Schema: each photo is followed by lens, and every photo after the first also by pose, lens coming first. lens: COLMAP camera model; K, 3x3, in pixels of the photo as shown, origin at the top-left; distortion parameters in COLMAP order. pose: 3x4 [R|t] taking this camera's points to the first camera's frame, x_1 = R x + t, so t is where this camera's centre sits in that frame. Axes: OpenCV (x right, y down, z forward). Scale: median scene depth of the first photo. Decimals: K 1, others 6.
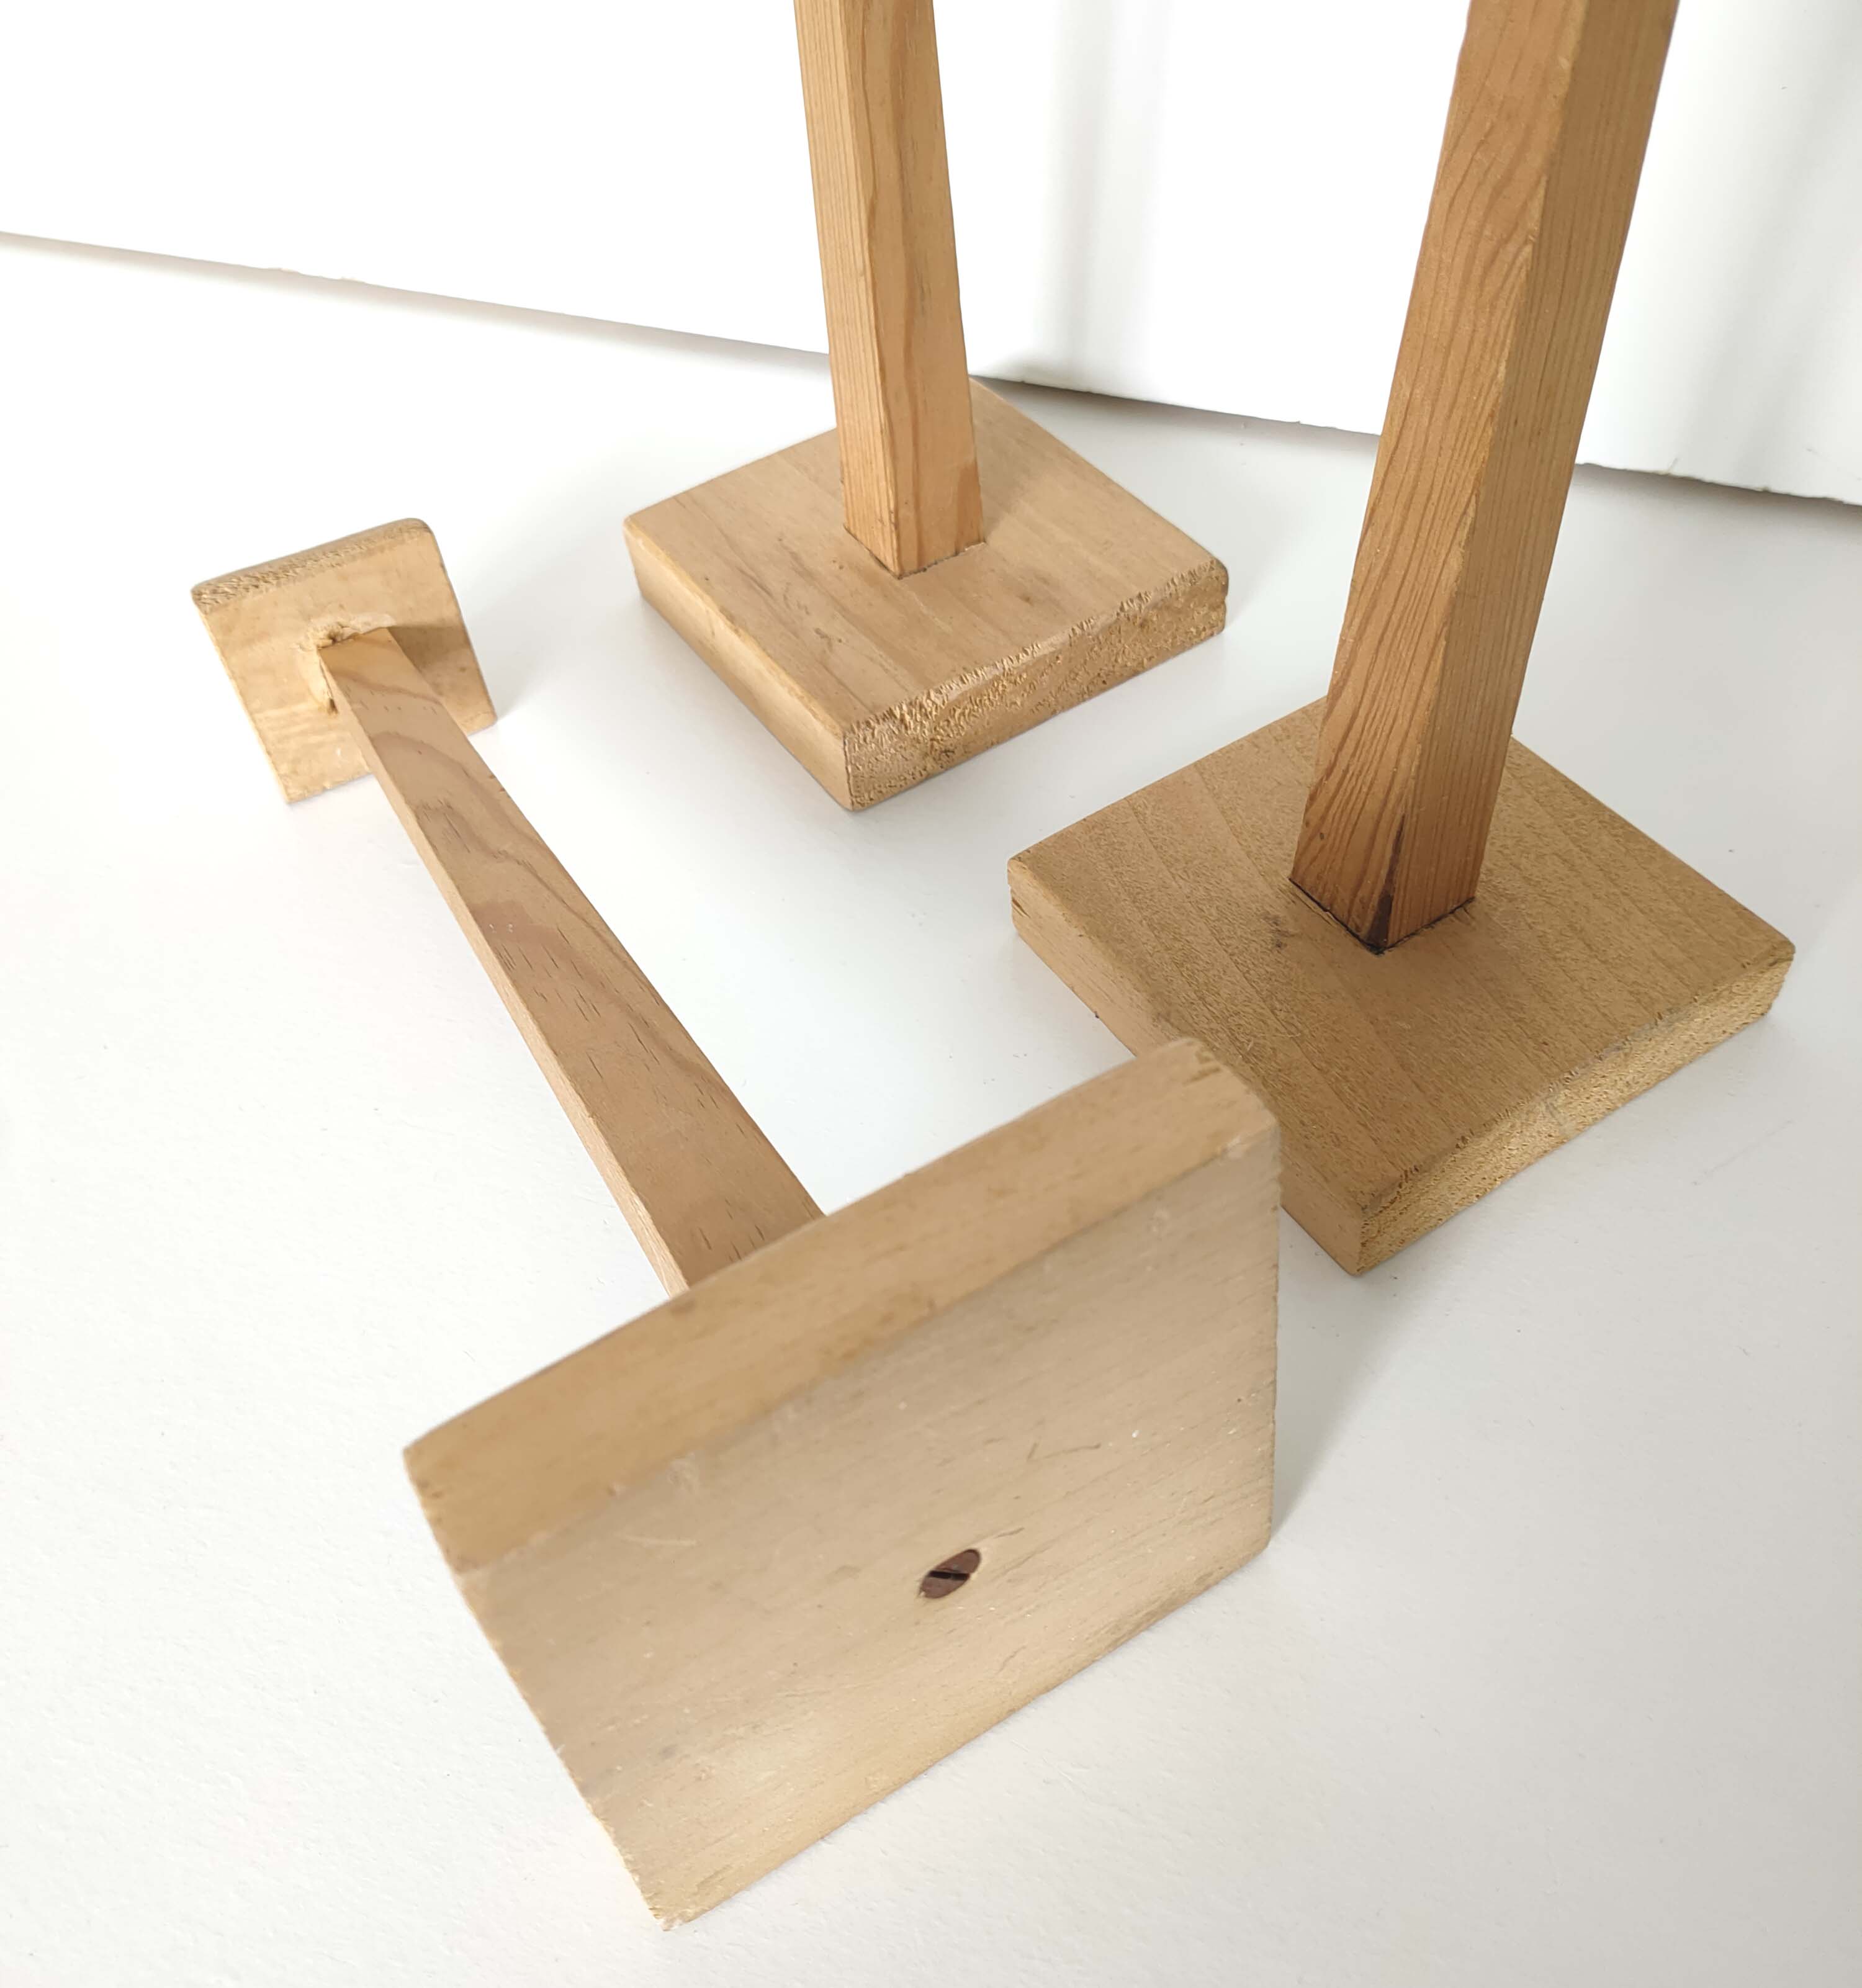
lens RADIAL K [[1675.4, 0, 939.1], [0, 1675.4, 1003.1], [0, 0, 1]] dist [0.008716, -0.017713]
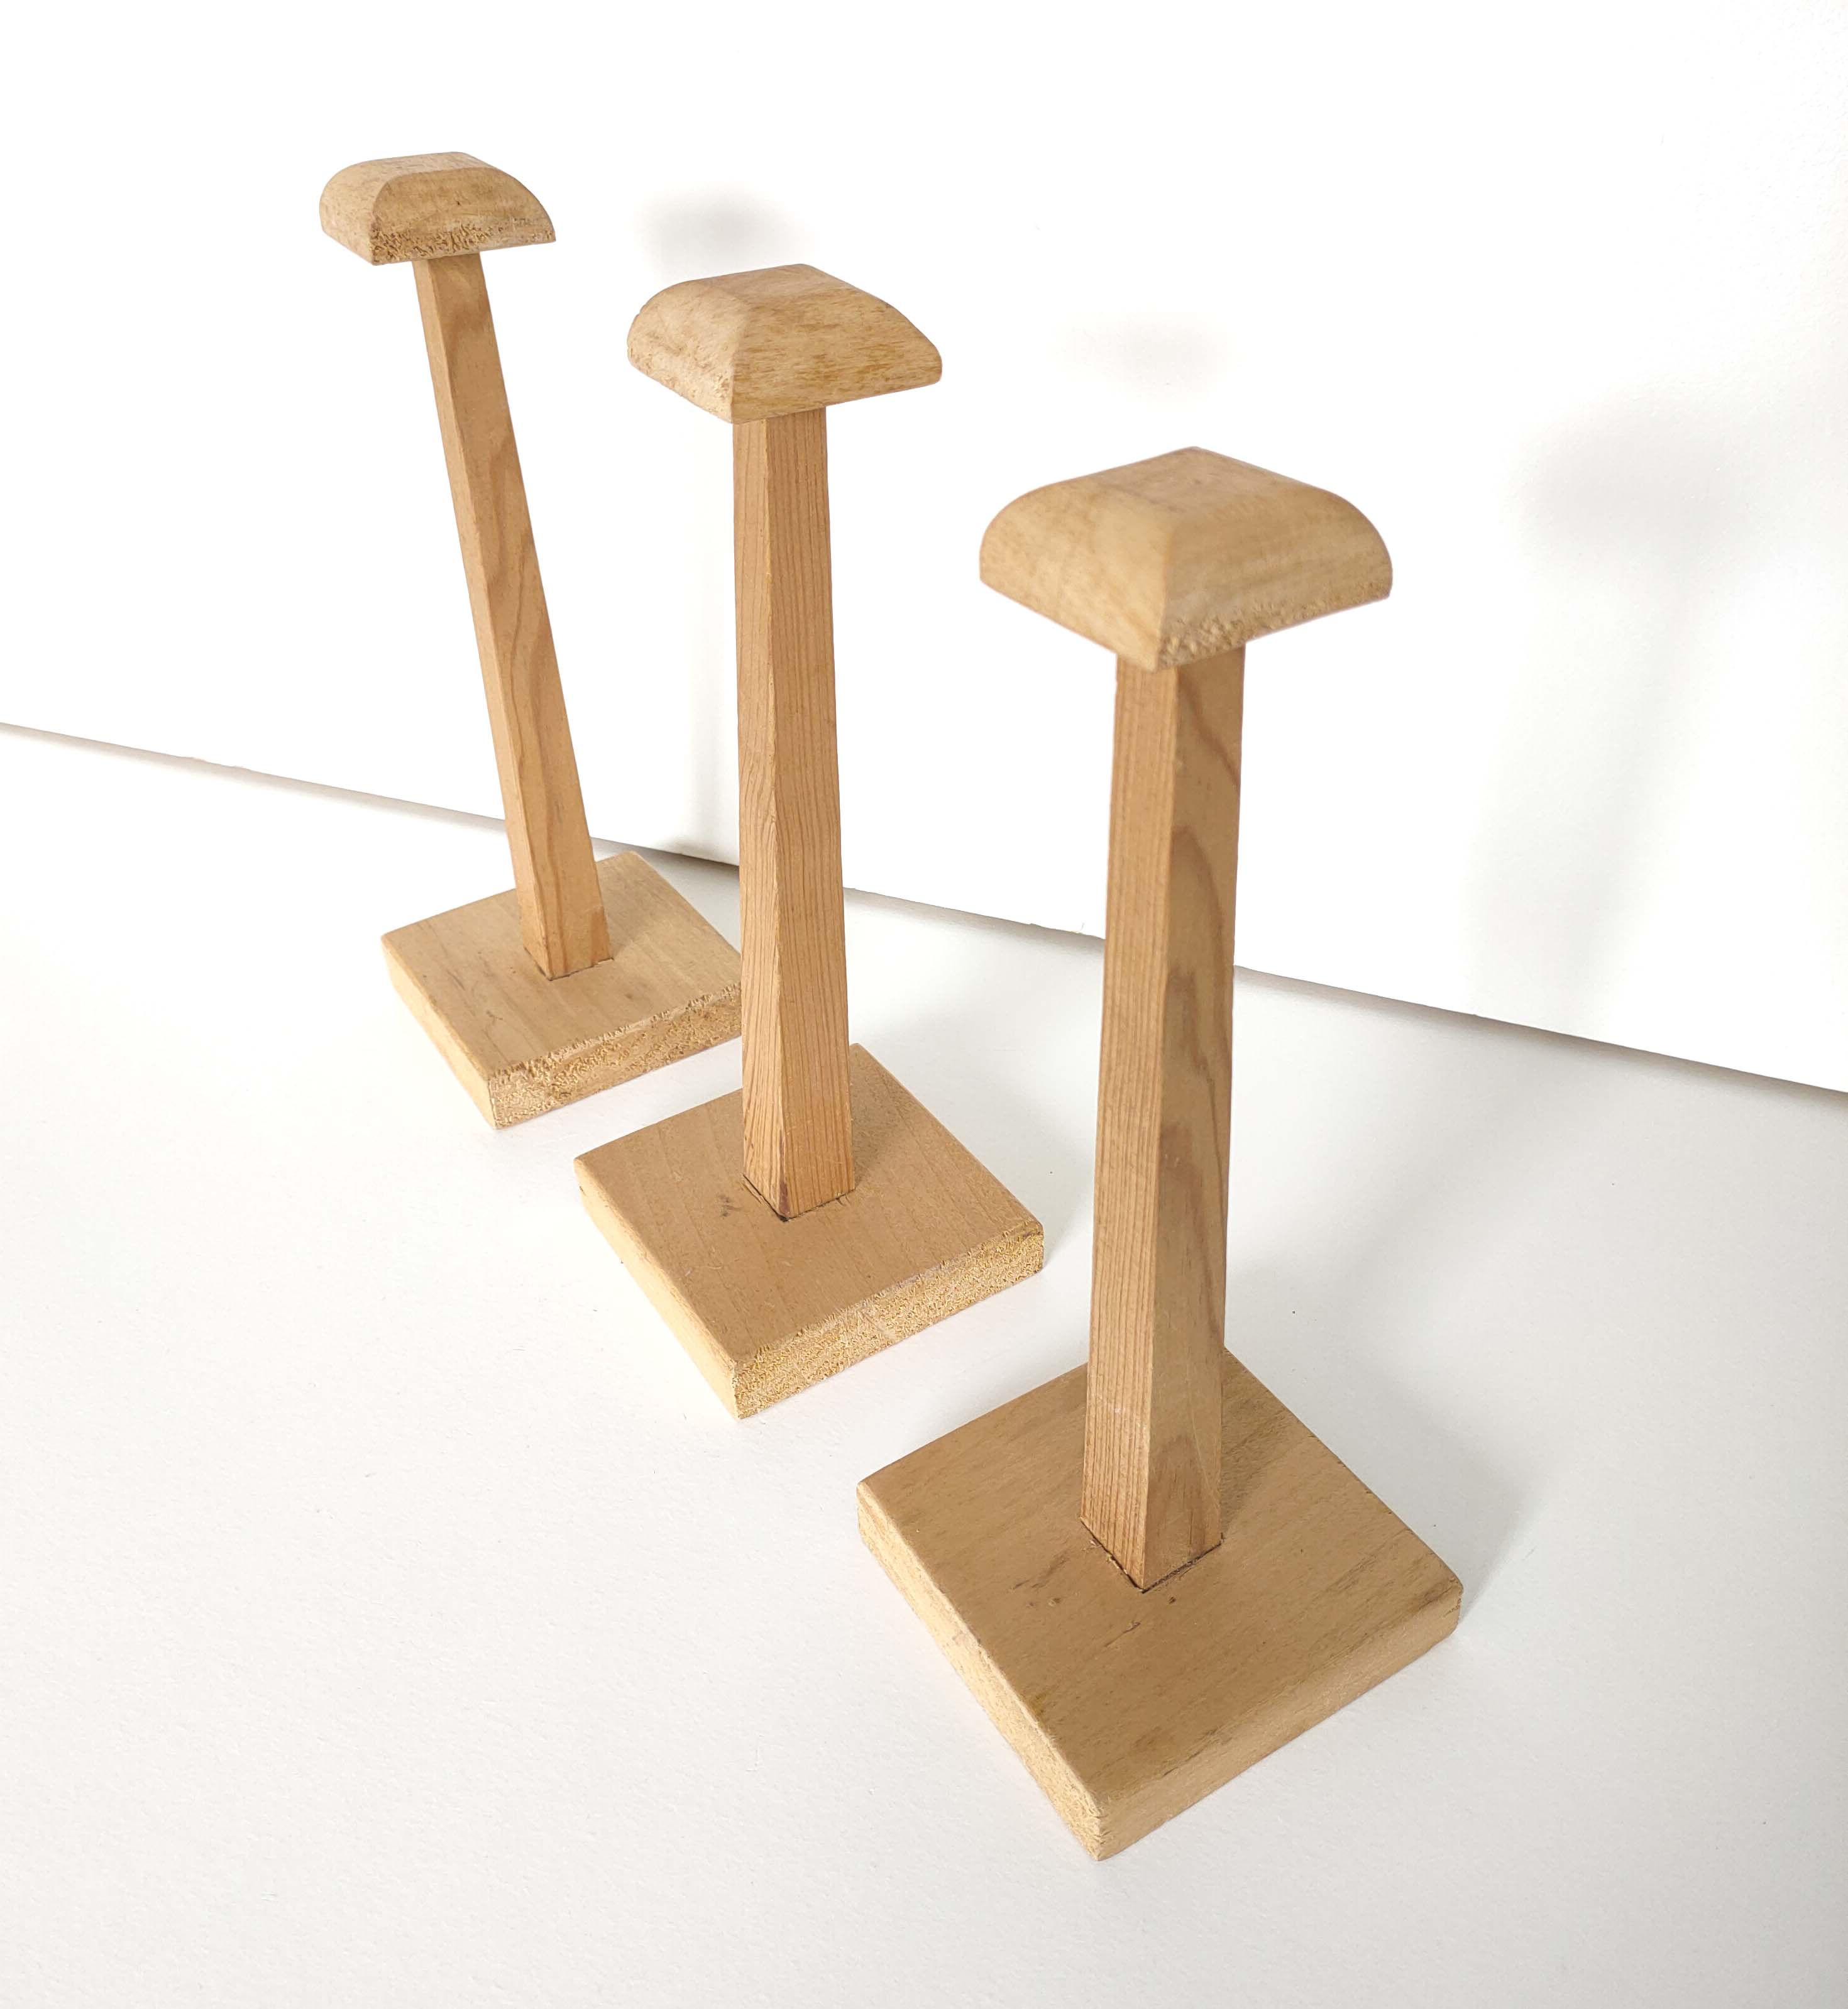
lens RADIAL K [[1767.1, 0, 924.9], [0, 1767.1, 992.1], [0, 0, 1]] dist [0.017873, 0.011389]
pose [[0.999310, 0.035528, -0.010837, 0.338986], [-0.037095, 0.969625, -0.241768, 0.132853], [0.001918, 0.242003, 0.970274, -0.557608]]
